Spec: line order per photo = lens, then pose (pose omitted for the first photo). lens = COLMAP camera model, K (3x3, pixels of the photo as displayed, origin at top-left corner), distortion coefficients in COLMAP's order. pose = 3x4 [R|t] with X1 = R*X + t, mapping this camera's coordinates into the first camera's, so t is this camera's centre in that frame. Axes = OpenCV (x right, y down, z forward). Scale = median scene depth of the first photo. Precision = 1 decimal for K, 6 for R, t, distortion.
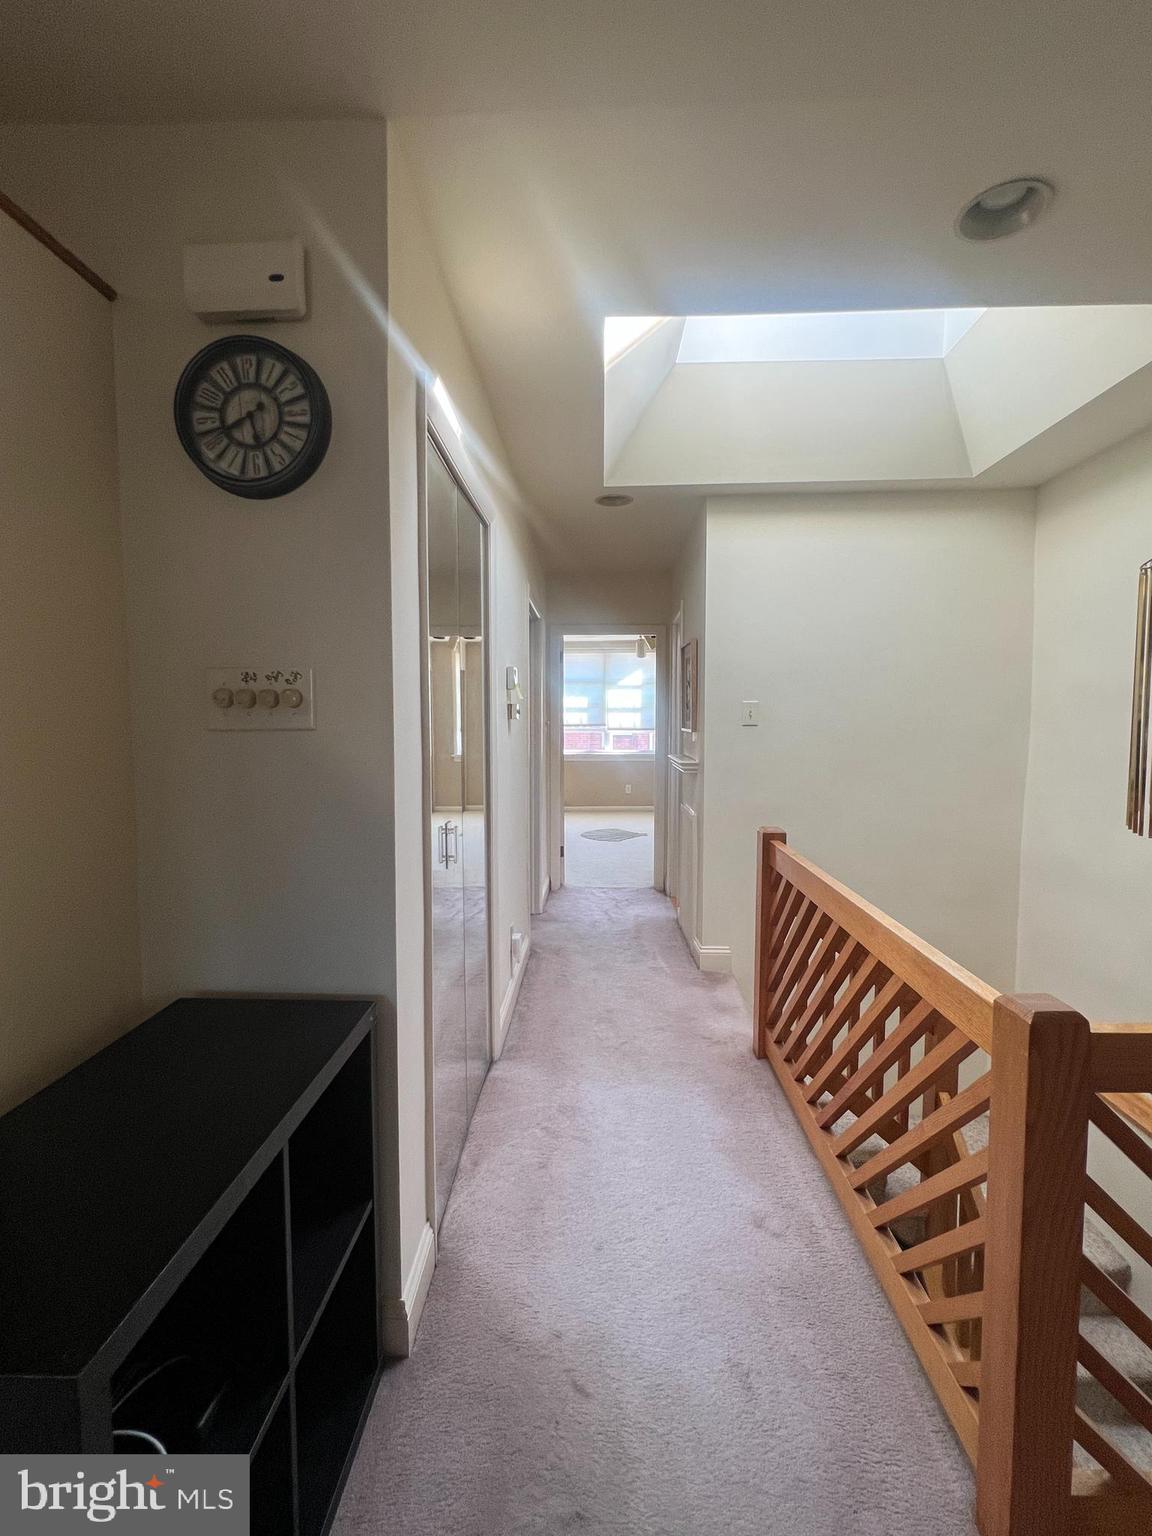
lens RADIAL K [[667.4, 0, 584.3], [0, 667.4, 757.2], [0, 0, 1]] dist [0.000479, 0.000013]
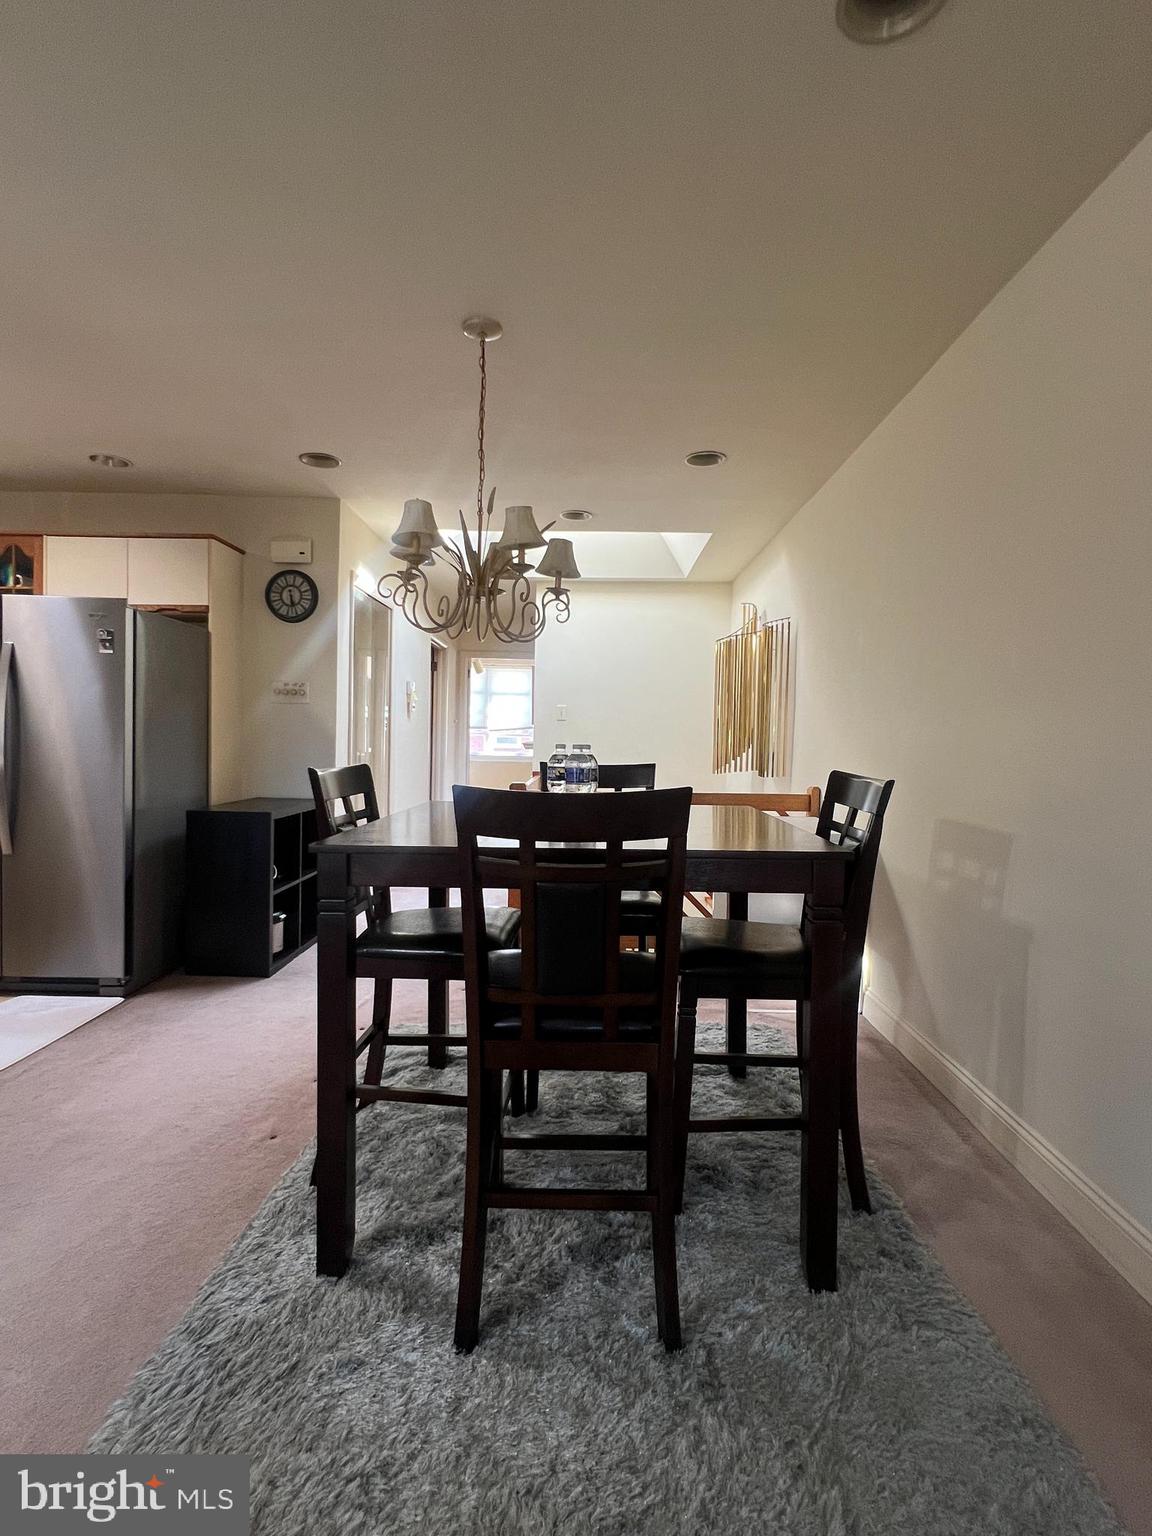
lens RADIAL K [[769.4, 0, 576.2], [0, 769.4, 763.4], [0, 0, 1]] dist [-0.001352, -0.000185]
pose [[0.999514, 0.015395, 0.027092, 0.673474], [-0.014481, 0.999330, -0.033611, 0.321120], [-0.027591, 0.033203, 0.999068, -2.388949]]
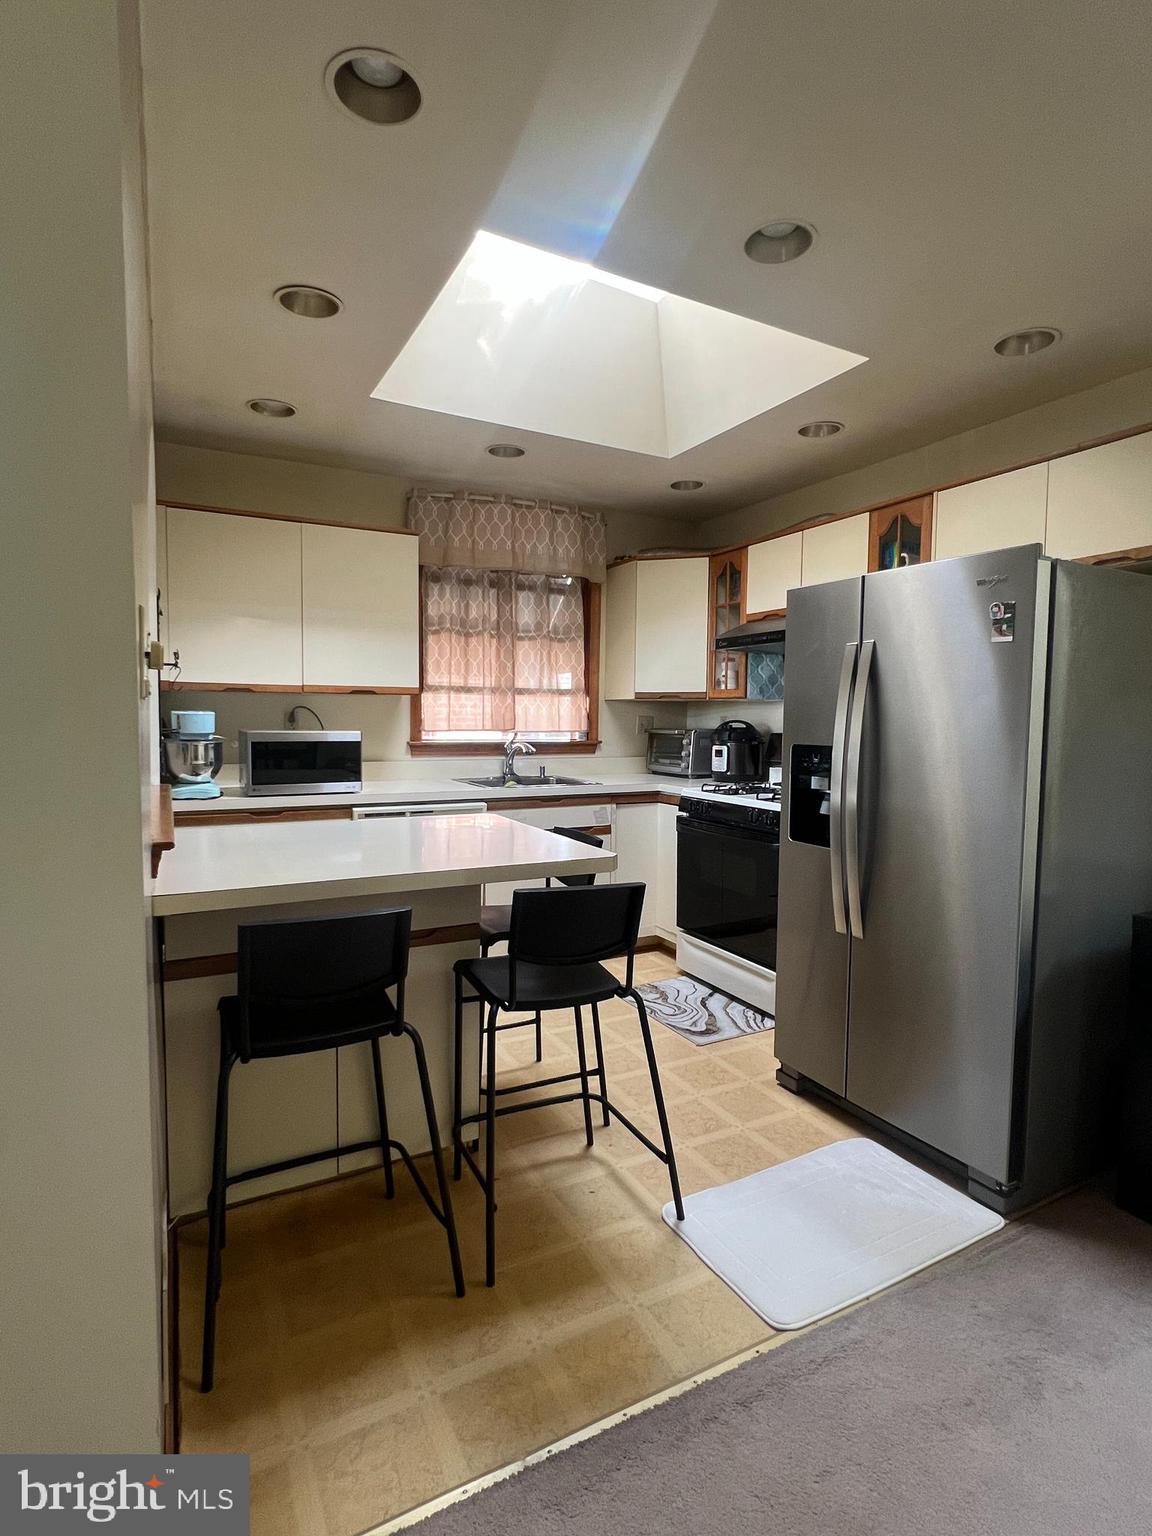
lens RADIAL K [[769.4, 0, 574.2], [0, 769.4, 762.5], [0, 0, 1]] dist [-0.001352, -0.000185]
pose [[0.497113, 0.052725, -0.866082, 0.088579], [-0.067958, 0.997452, 0.021716, 0.154499], [0.865020, 0.048062, 0.499429, -1.291859]]
